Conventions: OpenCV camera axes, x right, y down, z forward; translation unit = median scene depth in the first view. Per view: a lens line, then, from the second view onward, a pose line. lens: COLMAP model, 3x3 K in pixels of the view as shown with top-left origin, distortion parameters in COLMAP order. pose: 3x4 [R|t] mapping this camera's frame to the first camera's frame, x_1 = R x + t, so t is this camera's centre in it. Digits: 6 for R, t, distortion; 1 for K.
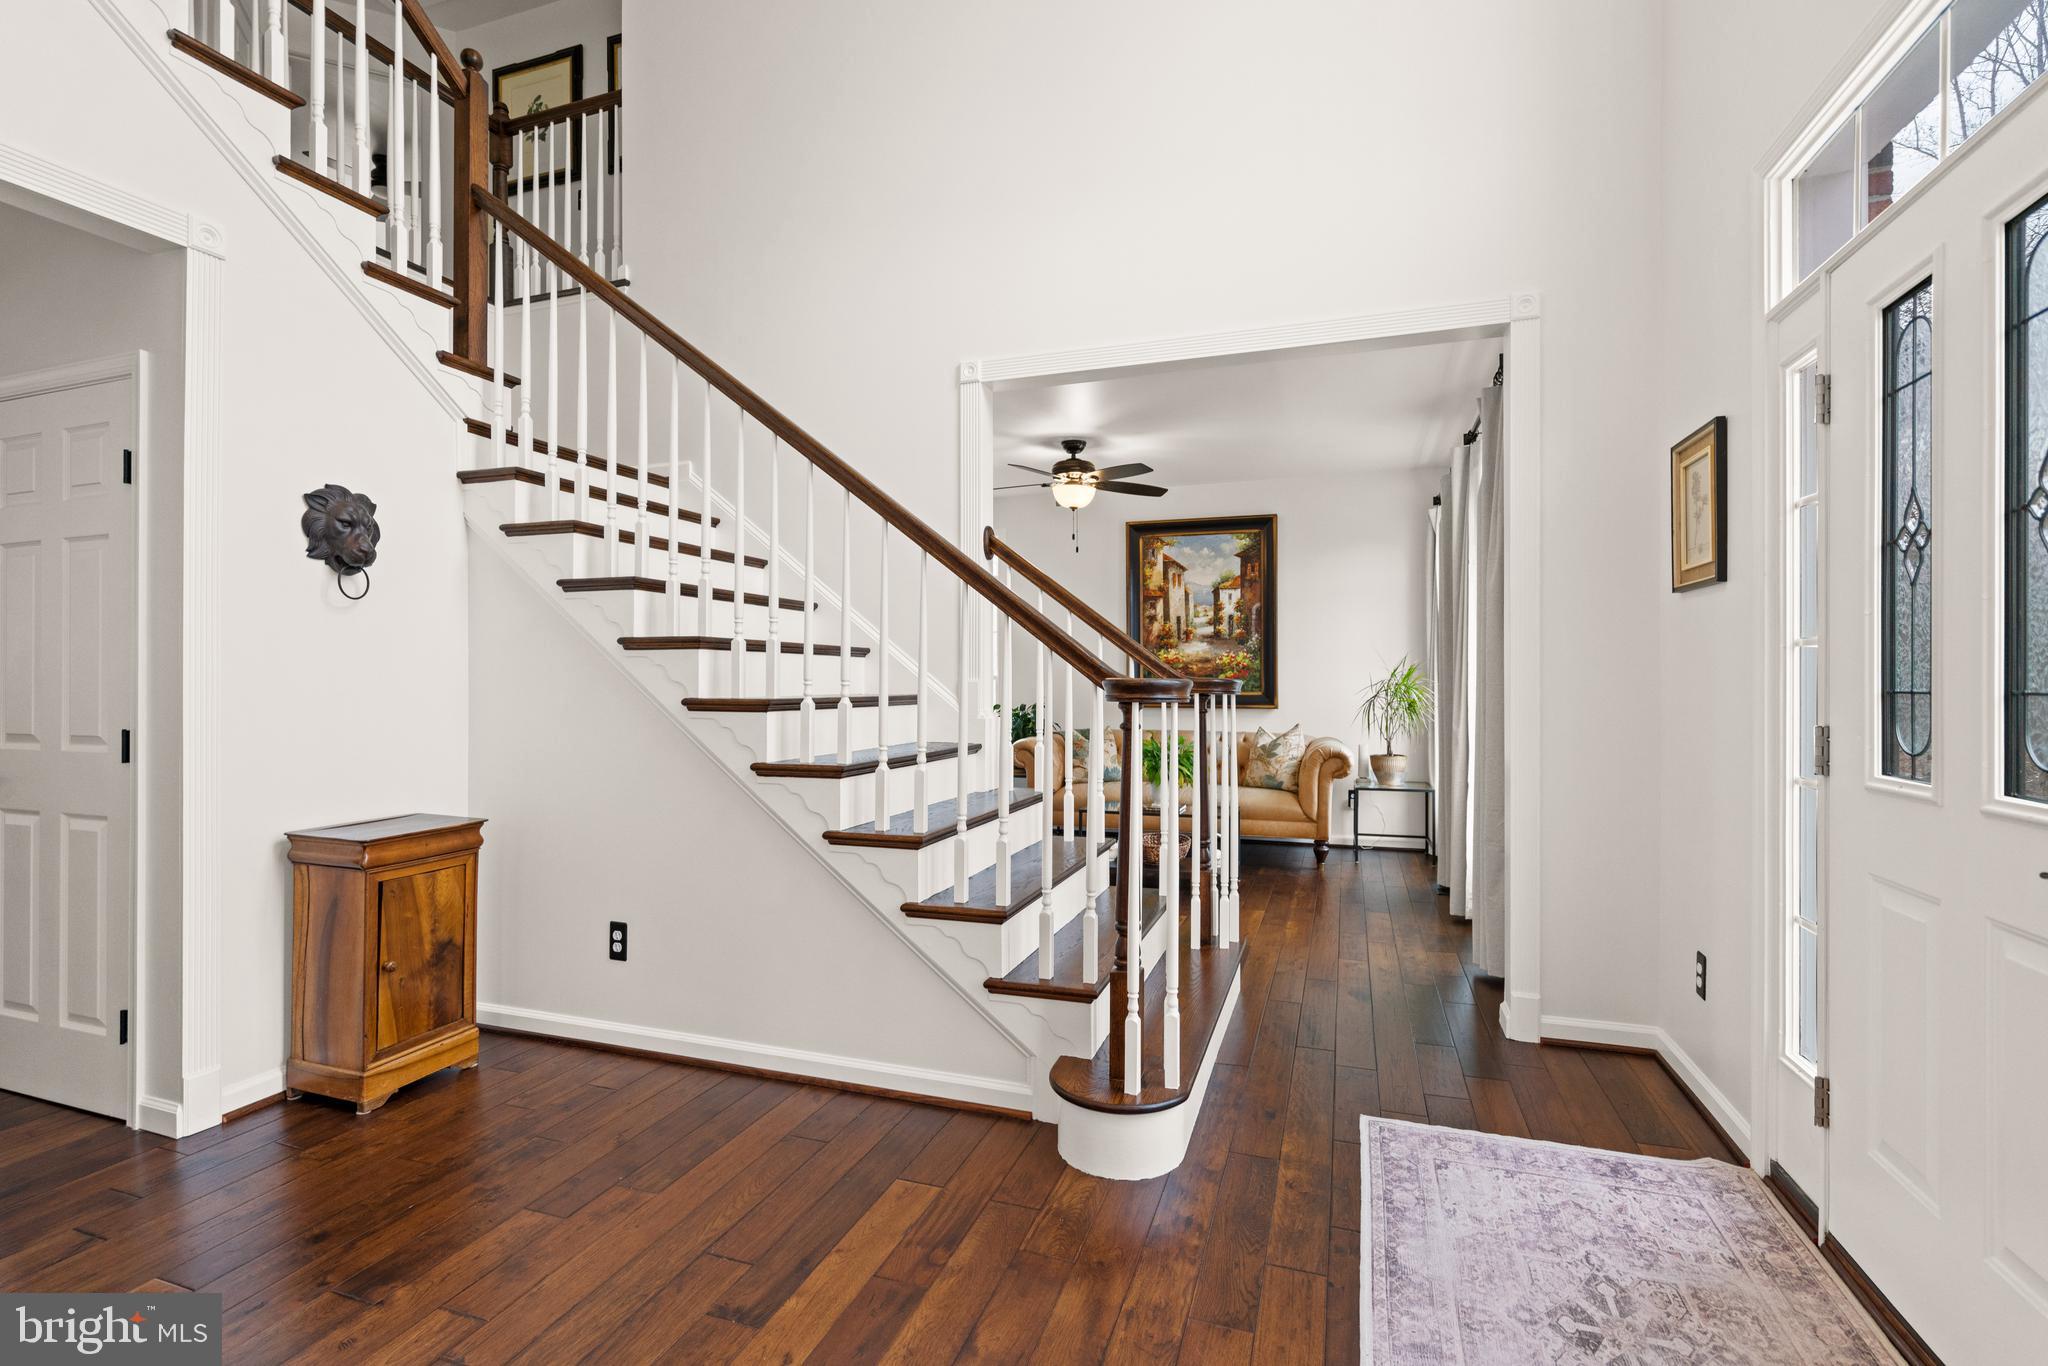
lens RADIAL K [[933.4, 0, 1020.8], [0, 933.4, 689.0], [0, 0, 1]] dist [0.001035, 0.000472]
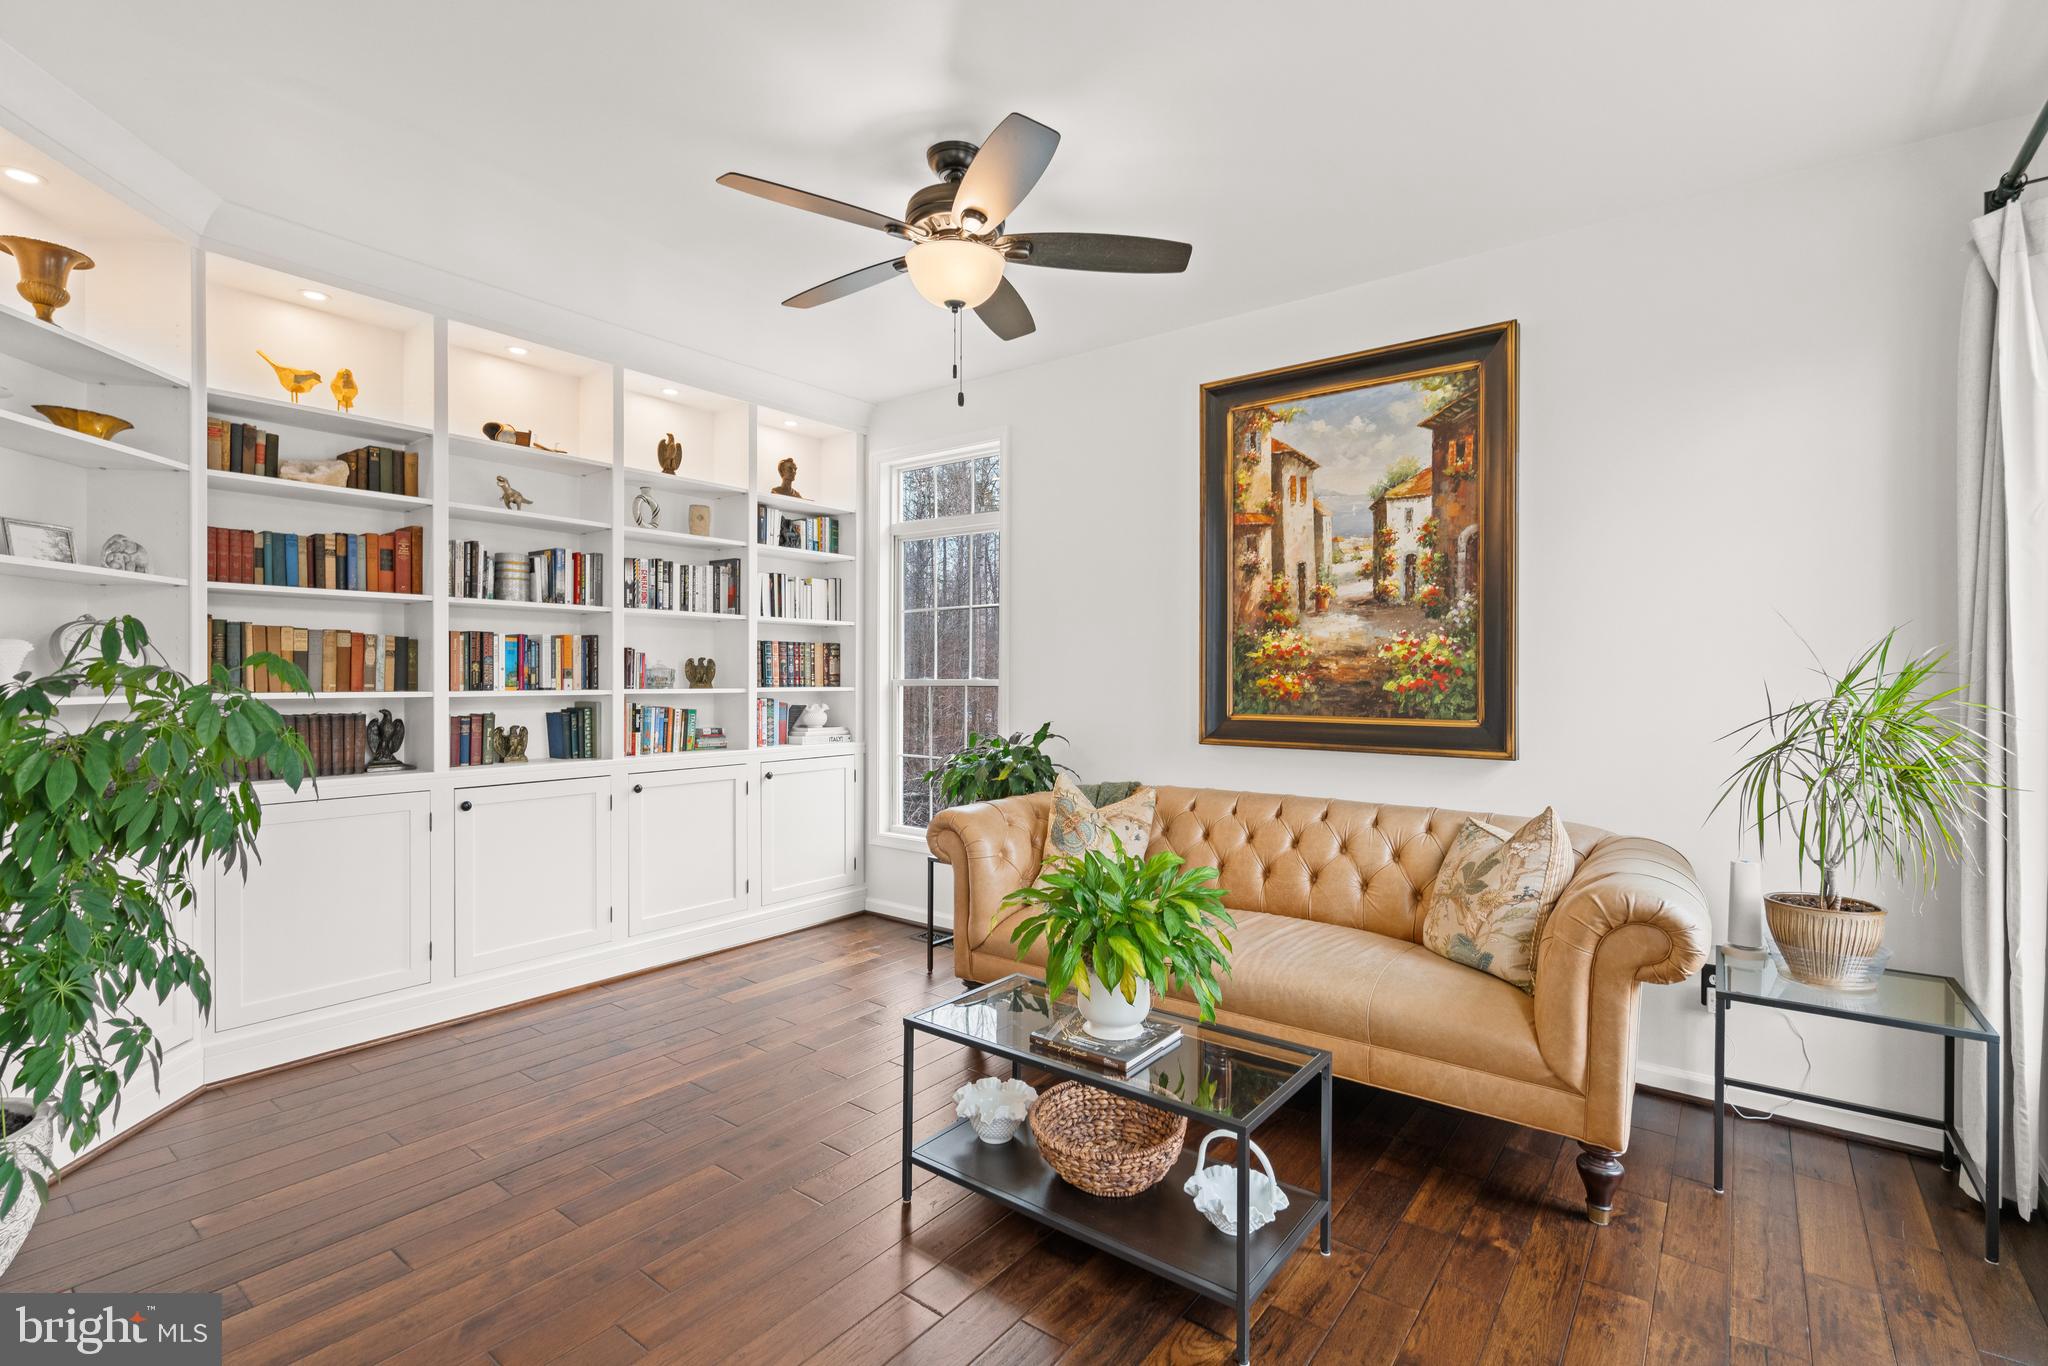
lens RADIAL K [[933.4, 0, 1020.8], [0, 933.4, 689.0], [0, 0, 1]] dist [0.001035, 0.000472]
pose [[0.950507, 0.009121, -0.310569, 0.185141], [-0.008836, 0.999958, 0.002324, -0.011294], [0.310577, 0.000535, 0.950548, 0.494770]]
